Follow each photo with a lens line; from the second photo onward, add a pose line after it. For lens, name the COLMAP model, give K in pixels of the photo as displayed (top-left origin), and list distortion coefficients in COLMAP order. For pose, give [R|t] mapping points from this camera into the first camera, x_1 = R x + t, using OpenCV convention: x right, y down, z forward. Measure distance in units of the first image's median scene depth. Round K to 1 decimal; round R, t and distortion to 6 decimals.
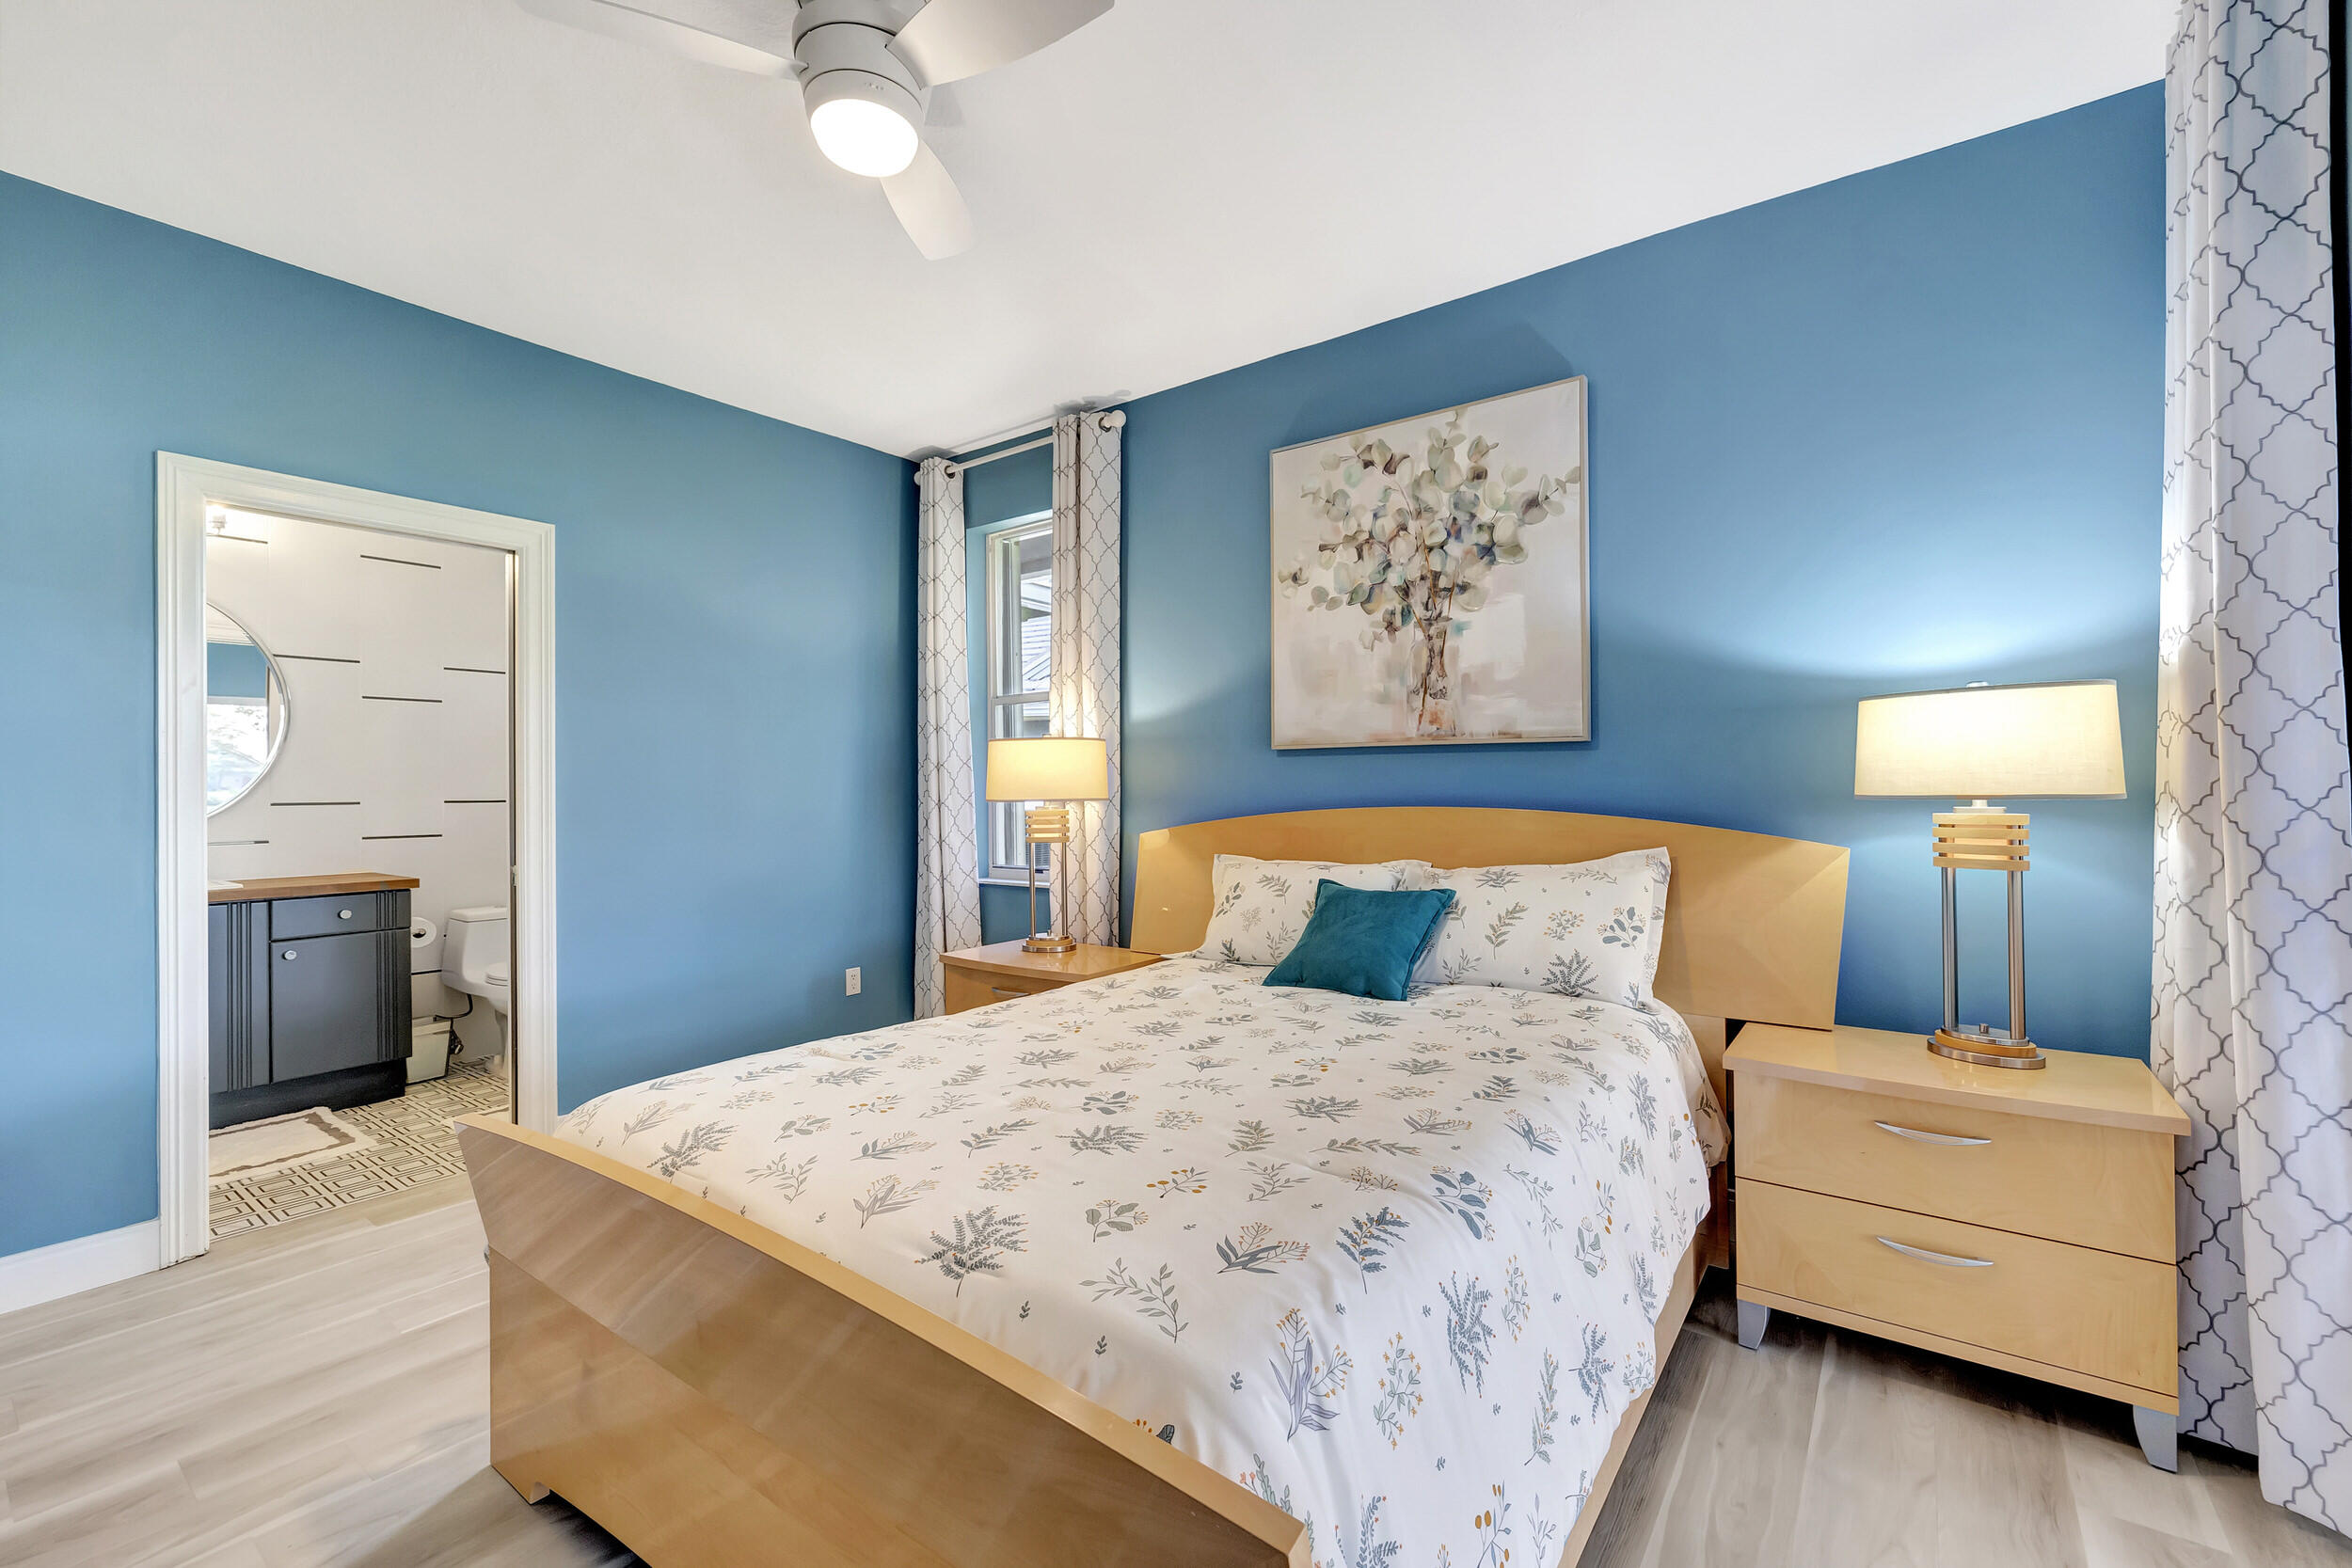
lens RADIAL K [[1003.4, 0, 1176.0], [0, 1003.4, 784.0], [0, 0, 1]] dist [0.000437, -0.000138]
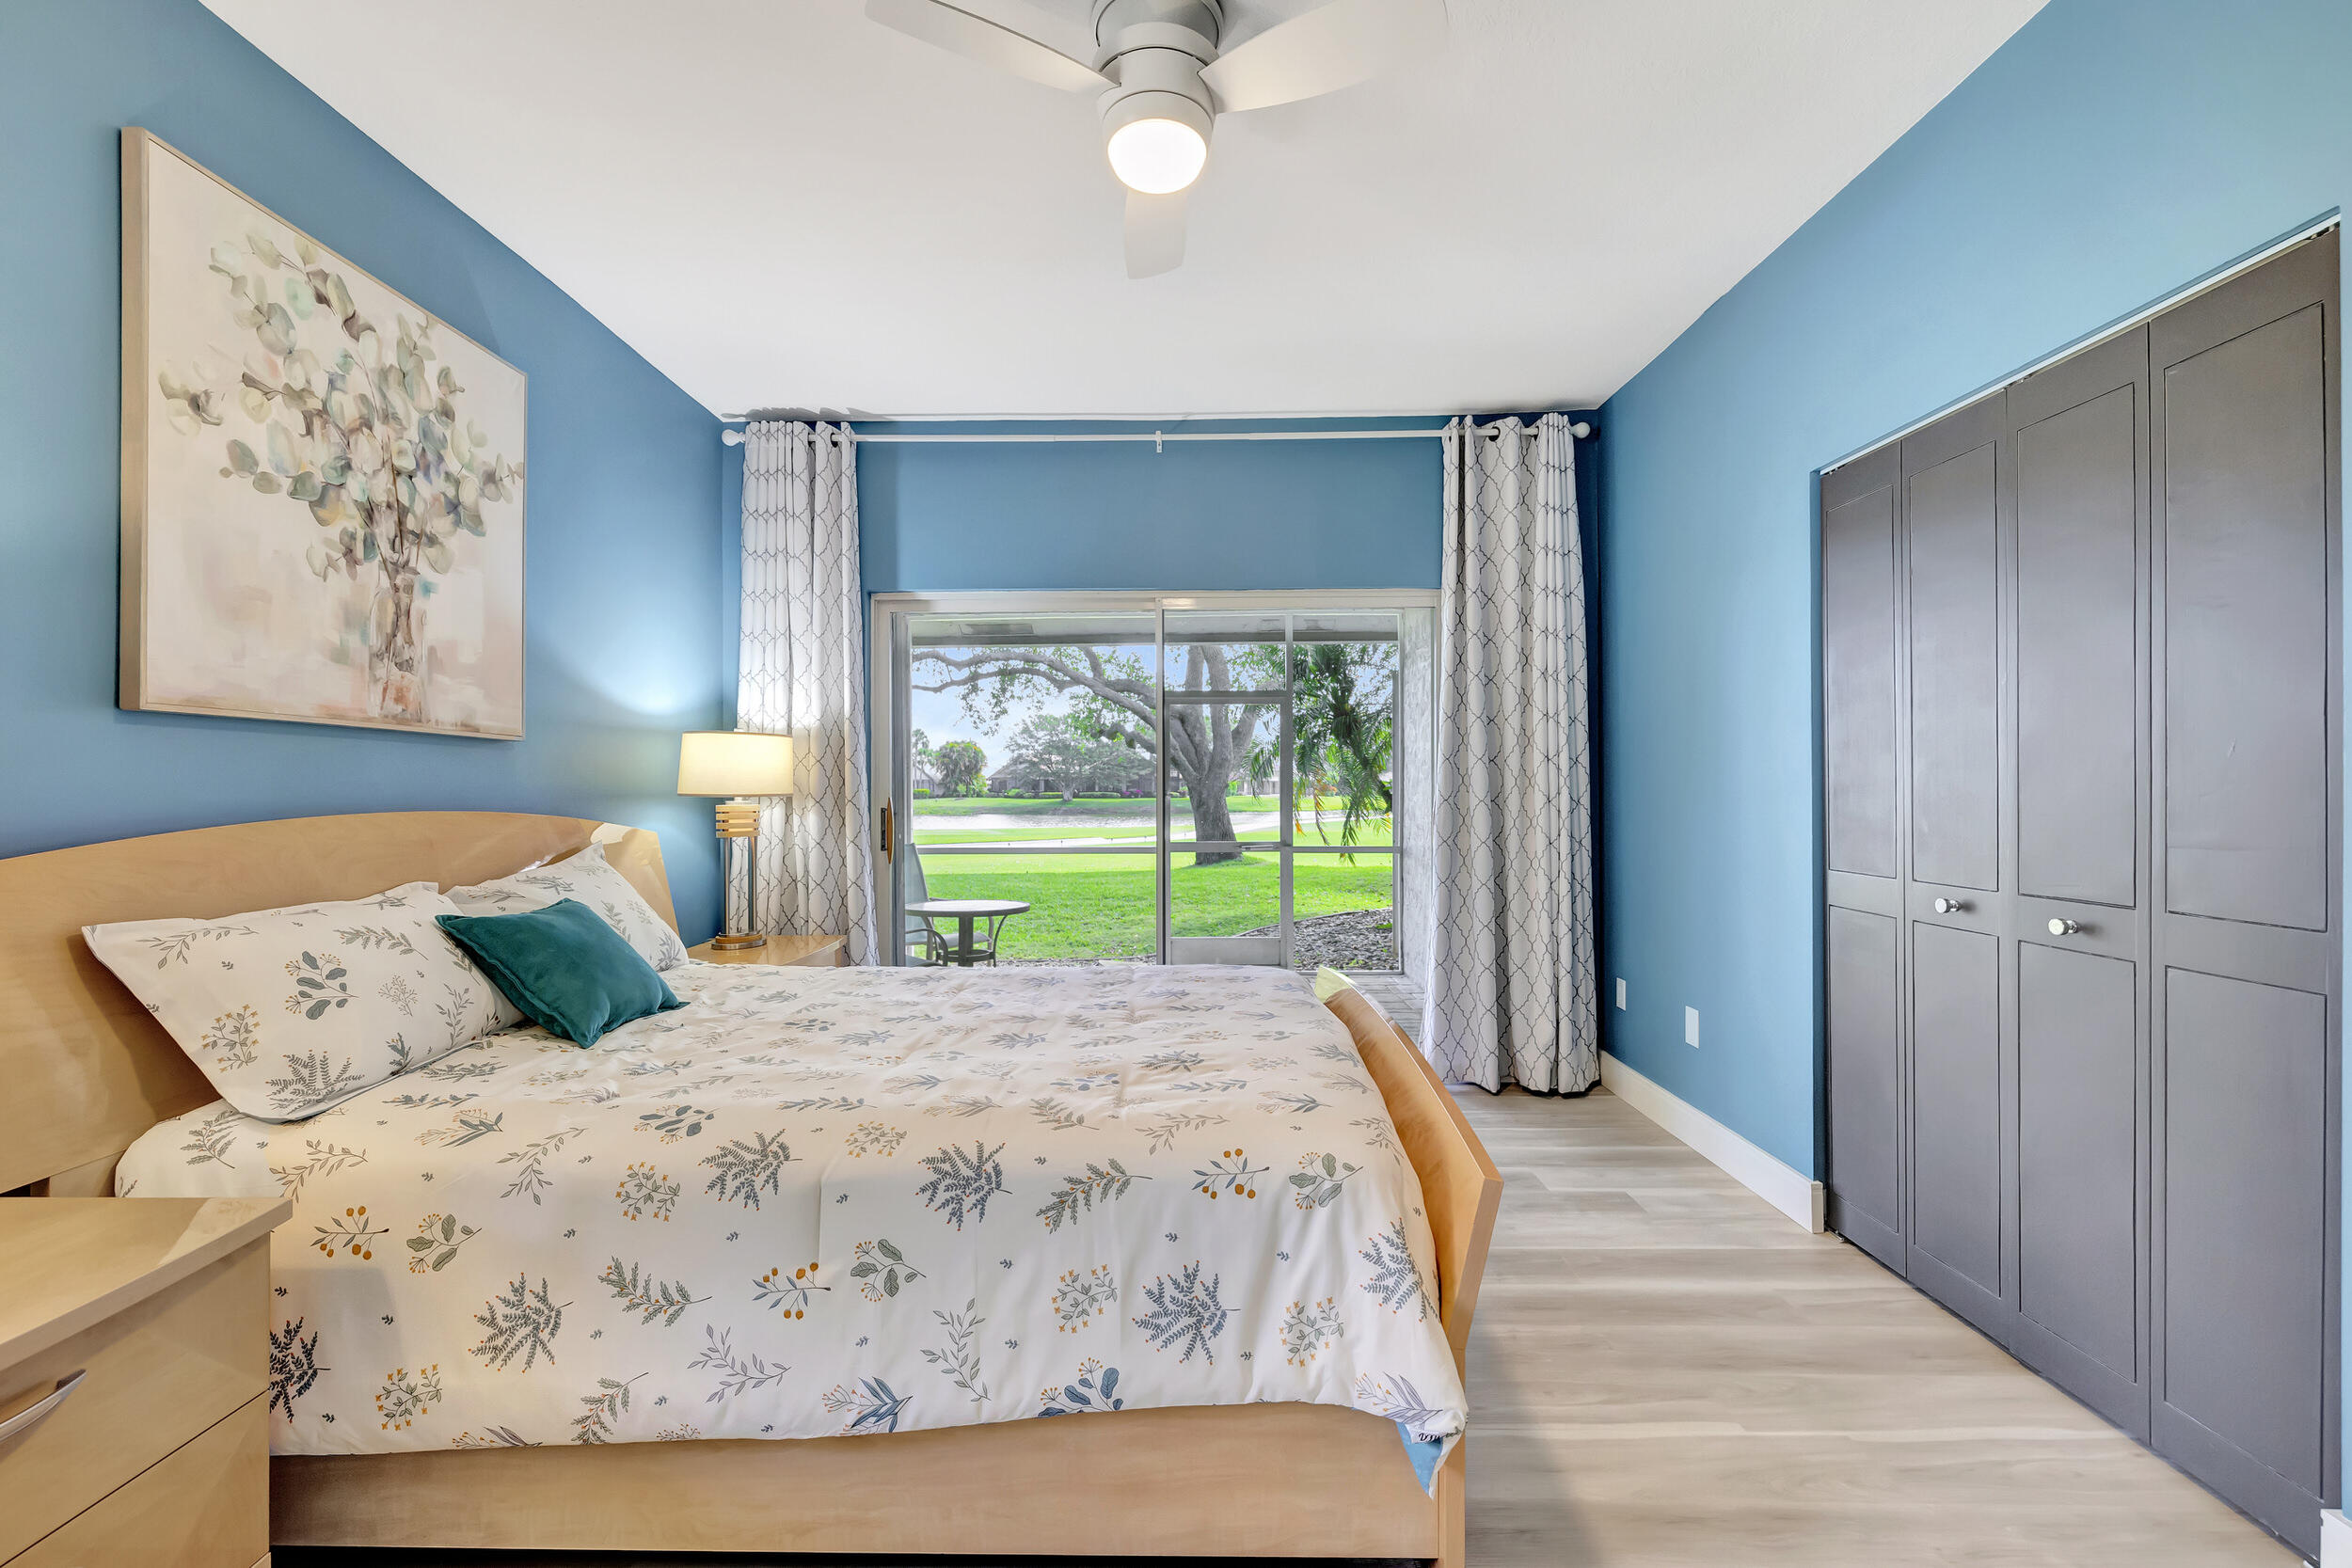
lens RADIAL K [[978.5, 0, 1176.0], [0, 978.5, 784.0], [0, 0, 1]] dist [0.002492, 0.000323]
pose [[-0.597228, 0.011245, 0.801993, -0.688614], [-0.000077, 0.999901, -0.014076, 0.012003], [-0.802072, -0.008468, -0.597168, 0.966584]]
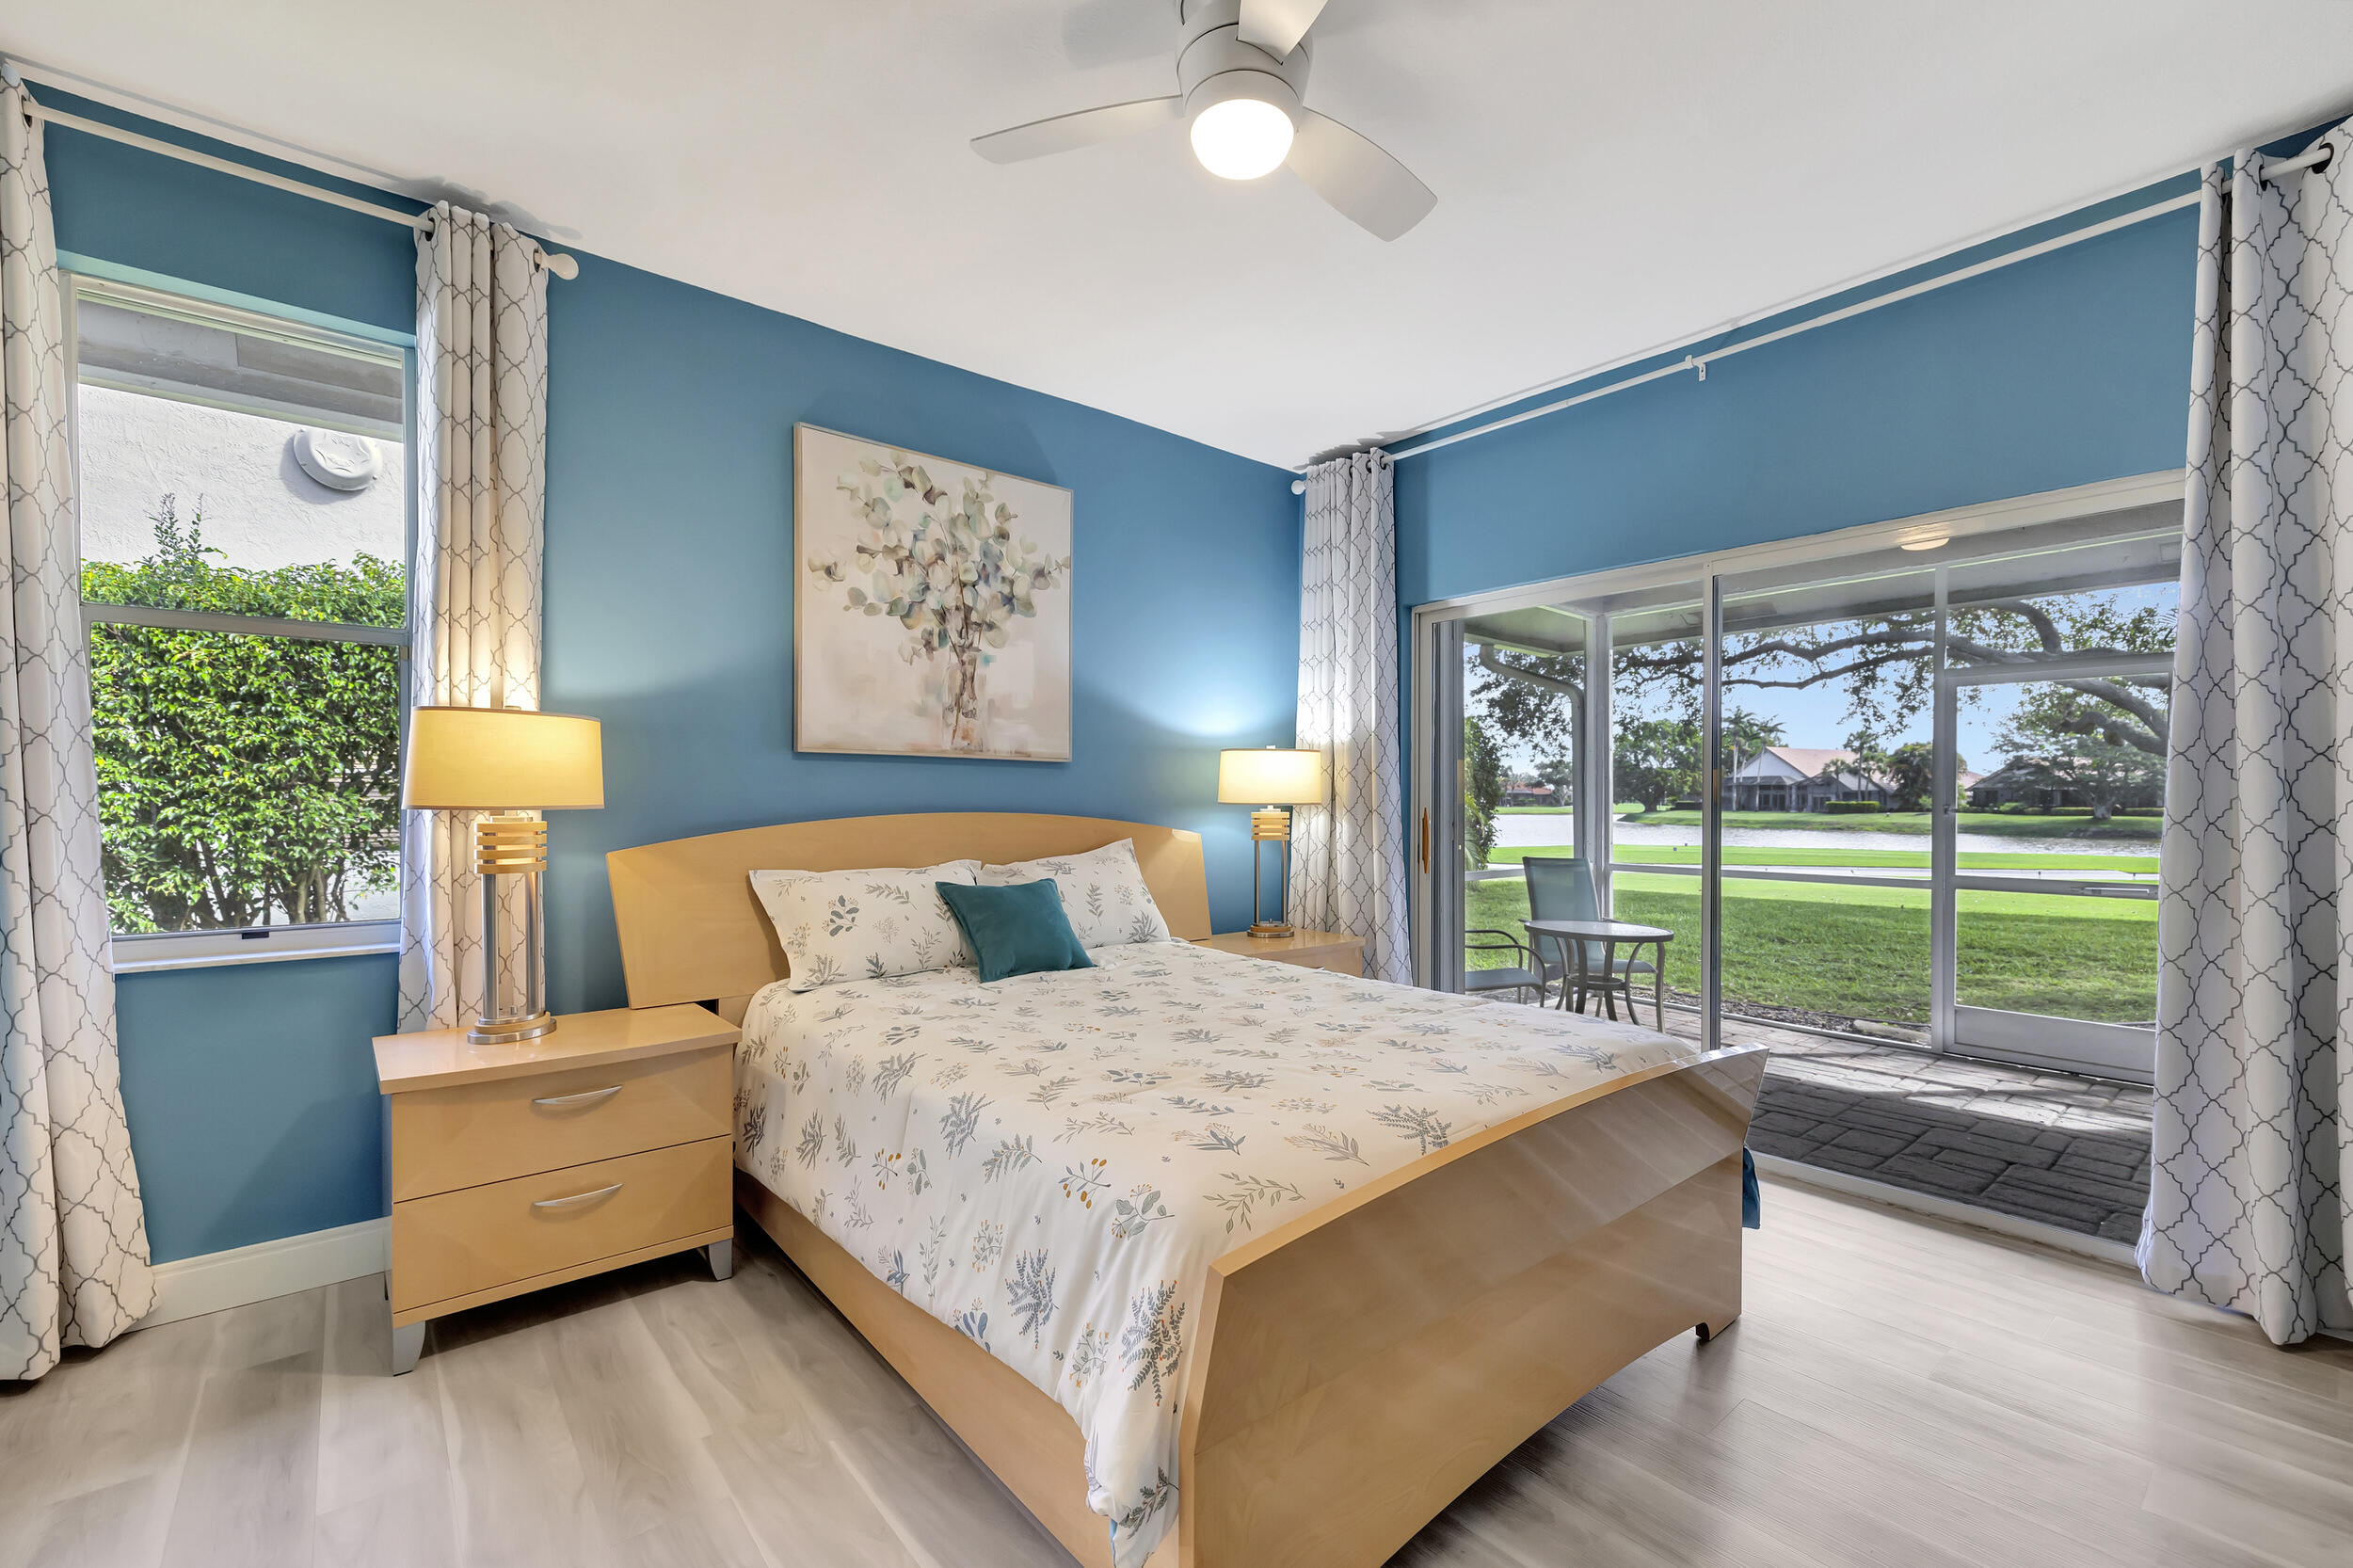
lens RADIAL K [[994.6, 0, 1196.3], [0, 994.6, 808.4], [0, 0, 1]] dist [-0.000256, -0.000331]
pose [[0.210106, -0.002080, 0.977676, -0.786396], [-0.011739, 0.999920, 0.004650, 0.009824], [-0.977608, -0.012454, 0.210065, 0.504364]]
